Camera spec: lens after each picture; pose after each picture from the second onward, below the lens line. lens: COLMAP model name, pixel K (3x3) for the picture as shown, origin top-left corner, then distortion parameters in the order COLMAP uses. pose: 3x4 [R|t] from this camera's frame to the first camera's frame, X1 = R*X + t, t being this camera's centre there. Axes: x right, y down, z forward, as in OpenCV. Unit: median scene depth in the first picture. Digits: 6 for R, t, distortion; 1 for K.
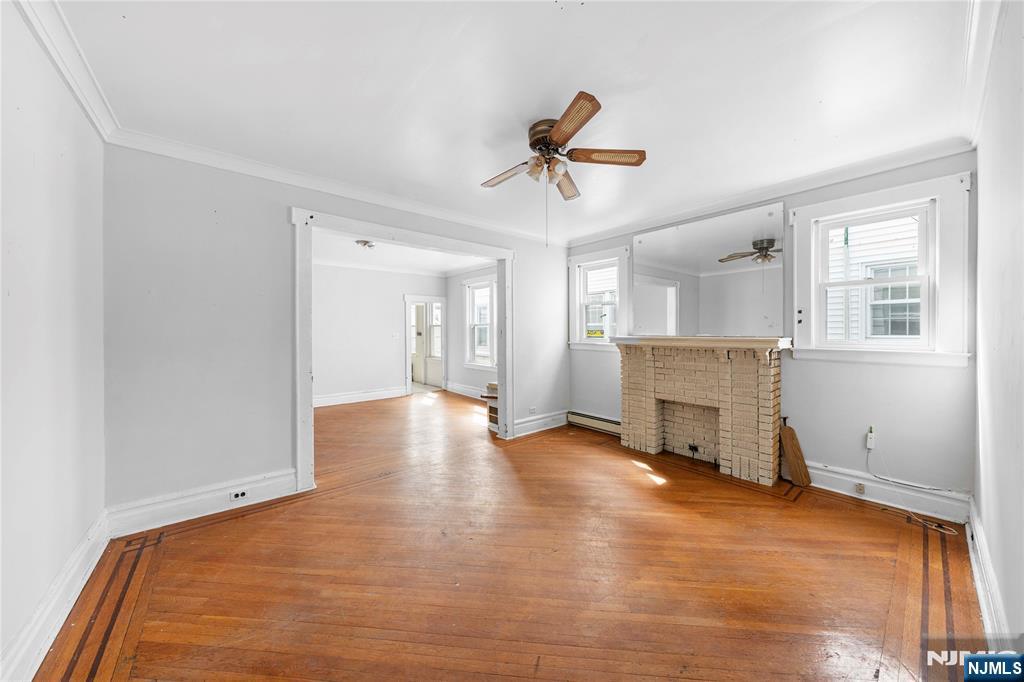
lens RADIAL K [[356.0, 0, 510.9], [0, 356.0, 333.4], [0, 0, 1]] dist [-0.001595, 0.000035]
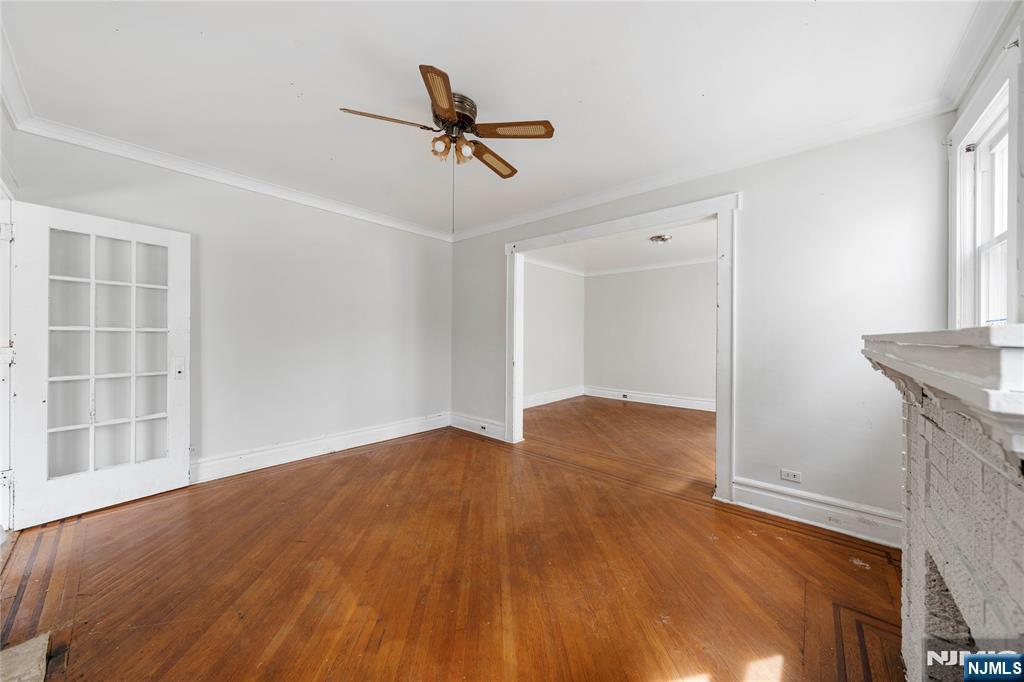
lens RADIAL K [[356.0, 0, 508.9], [0, 356.0, 337.3], [0, 0, 1]] dist [-0.001595, 0.000035]
pose [[0.140180, 0.007056, -0.990101, 0.834440], [-0.009812, 0.999935, 0.005737, 0.018526], [0.990077, 0.008911, 0.140241, 0.813131]]
